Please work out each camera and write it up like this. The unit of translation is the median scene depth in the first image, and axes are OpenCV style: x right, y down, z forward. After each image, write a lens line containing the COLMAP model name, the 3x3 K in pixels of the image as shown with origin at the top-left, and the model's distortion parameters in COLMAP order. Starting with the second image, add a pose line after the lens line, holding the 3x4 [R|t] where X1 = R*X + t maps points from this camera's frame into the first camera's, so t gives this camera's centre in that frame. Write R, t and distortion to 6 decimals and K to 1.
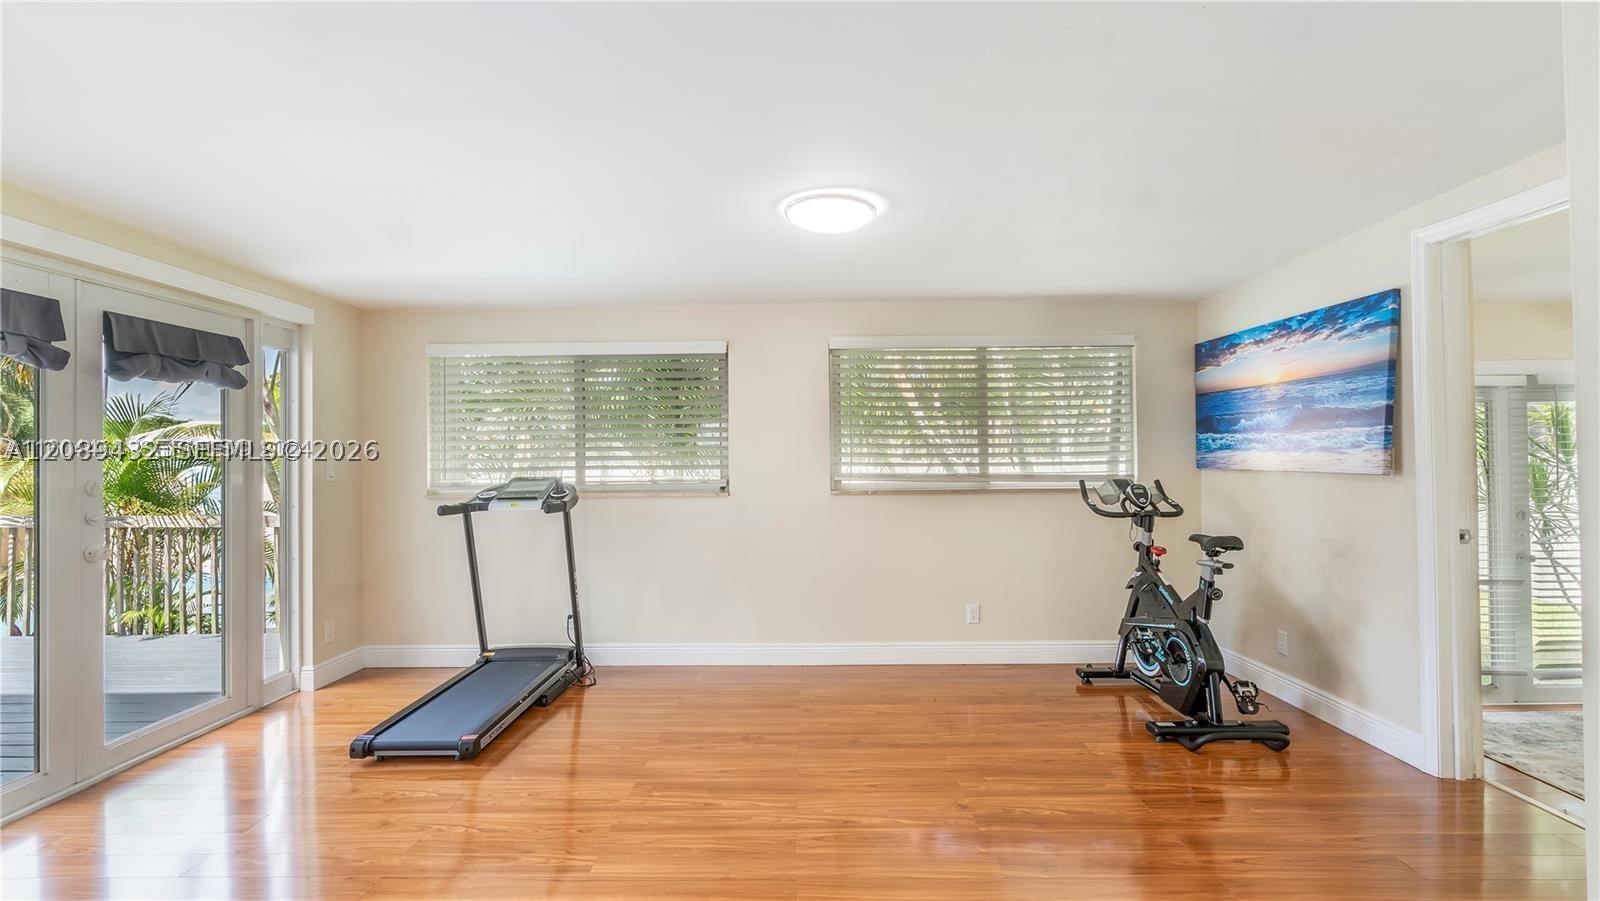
lens RADIAL K [[741.3, 0, 794.0], [0, 741.3, 450.7], [0, 0, 1]] dist [-0.007627, 0.000896]
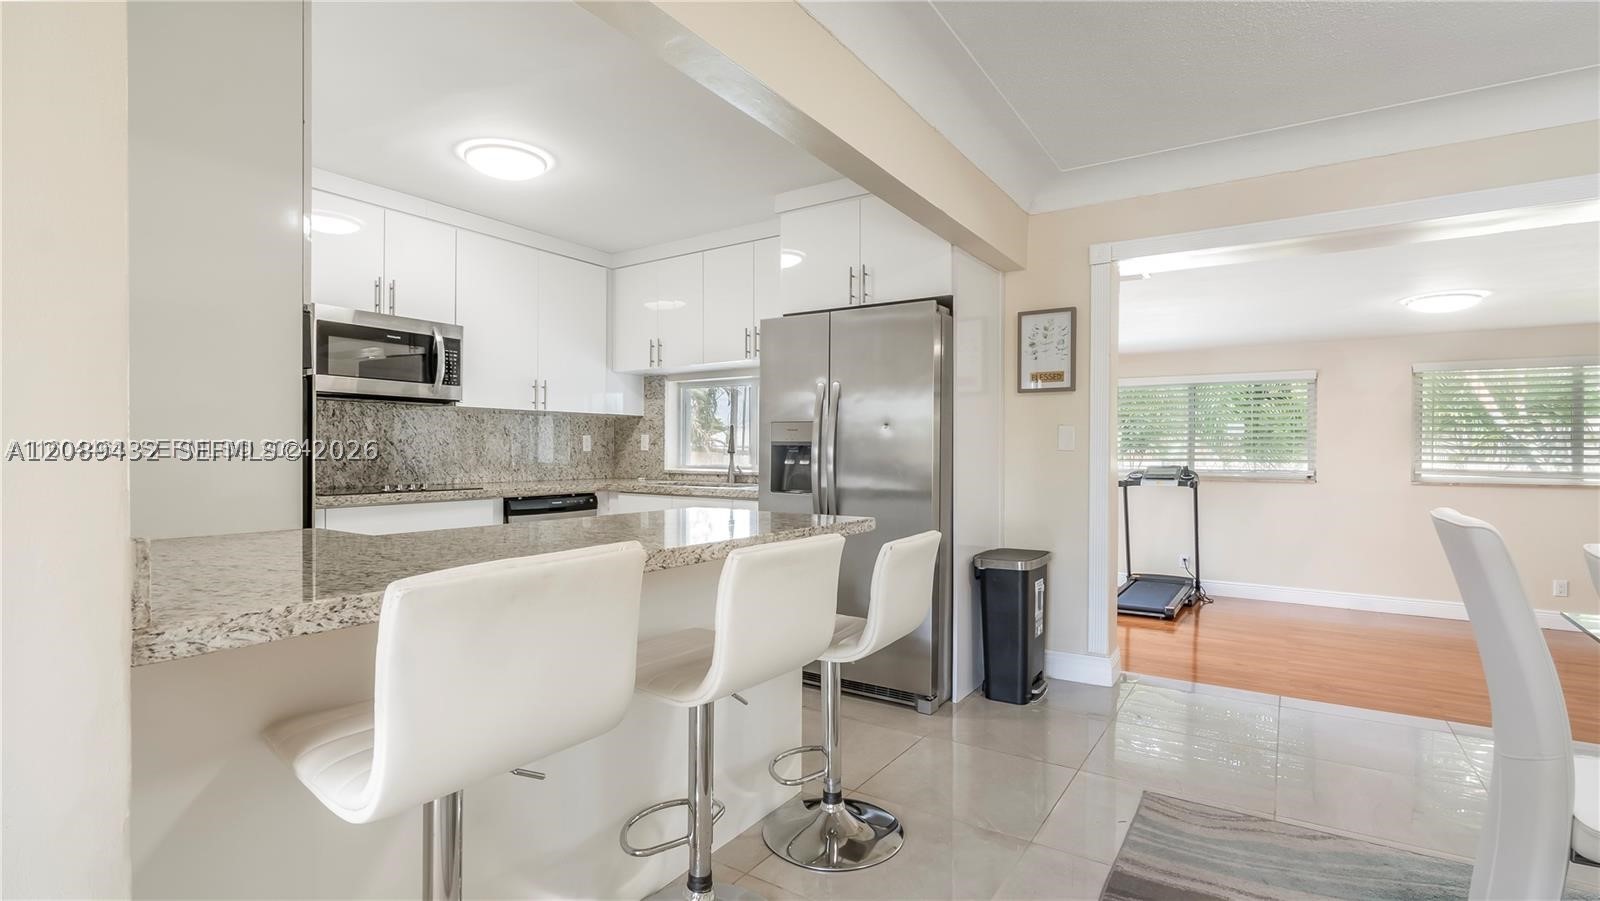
lens RADIAL K [[741.3, 0, 796.7], [0, 741.3, 449.8], [0, 0, 1]] dist [-0.007627, 0.000896]
pose [[0.839204, 0.015762, -0.543589, -0.171278], [-0.007119, 0.999813, 0.018000, -0.019724], [0.543771, -0.011236, 0.839159, -0.753465]]
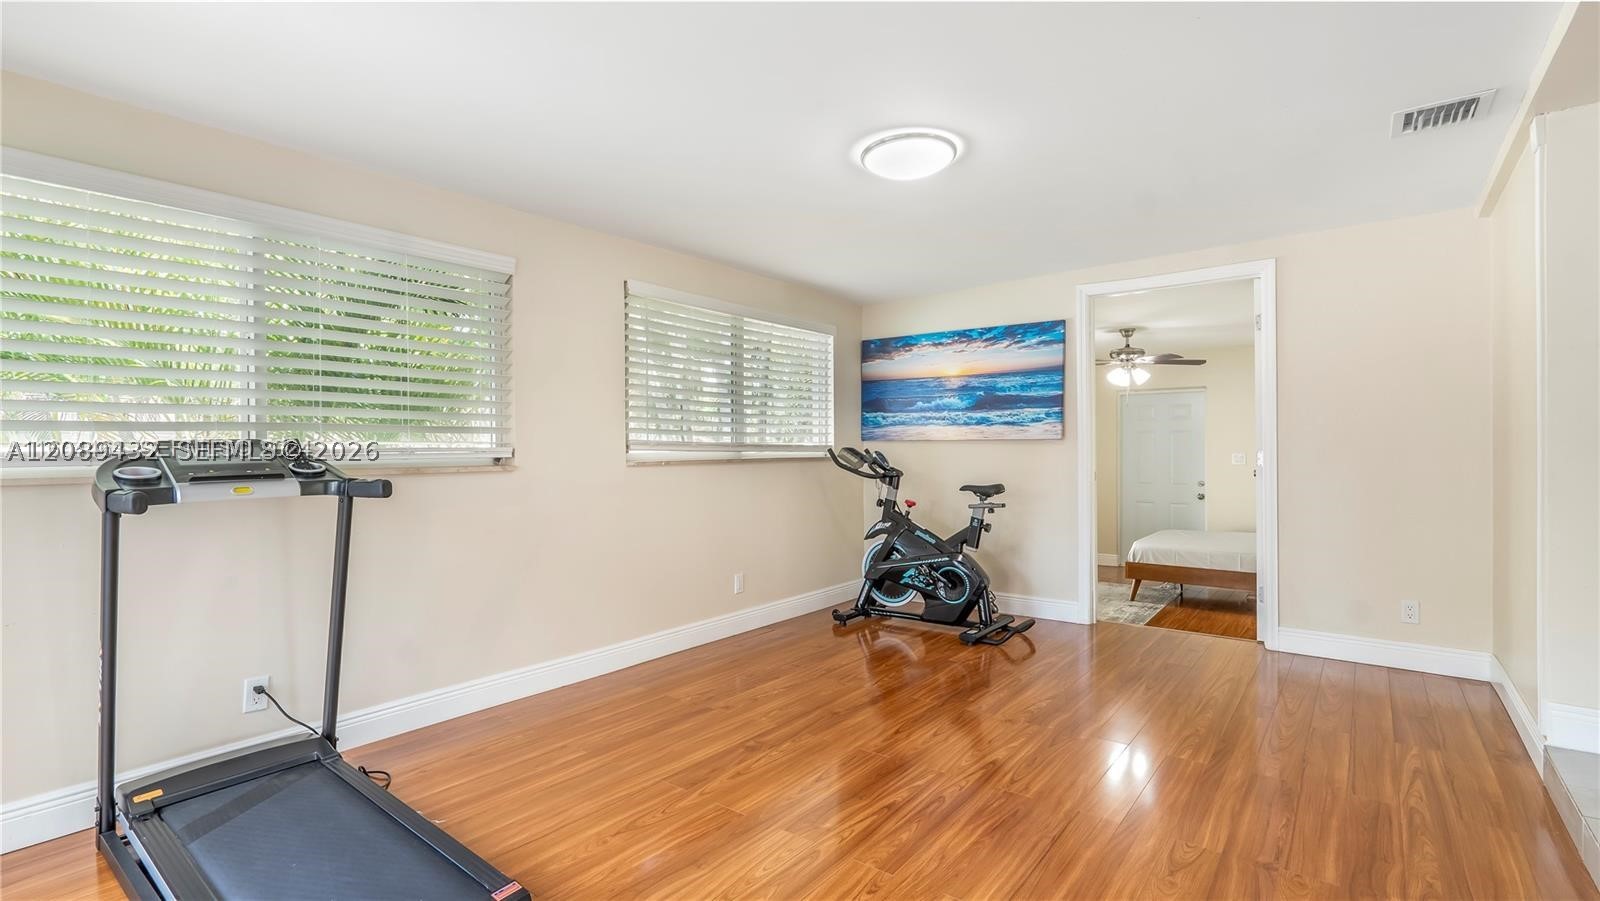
lens RADIAL K [[741.3, 0, 795.2], [0, 741.3, 451.9], [0, 0, 1]] dist [-0.007627, 0.000896]
pose [[0.595302, 0.002232, 0.803499, -0.570739], [-0.008177, 0.999961, 0.003280, 0.043278], [-0.803460, -0.008523, 0.595297, 0.381581]]
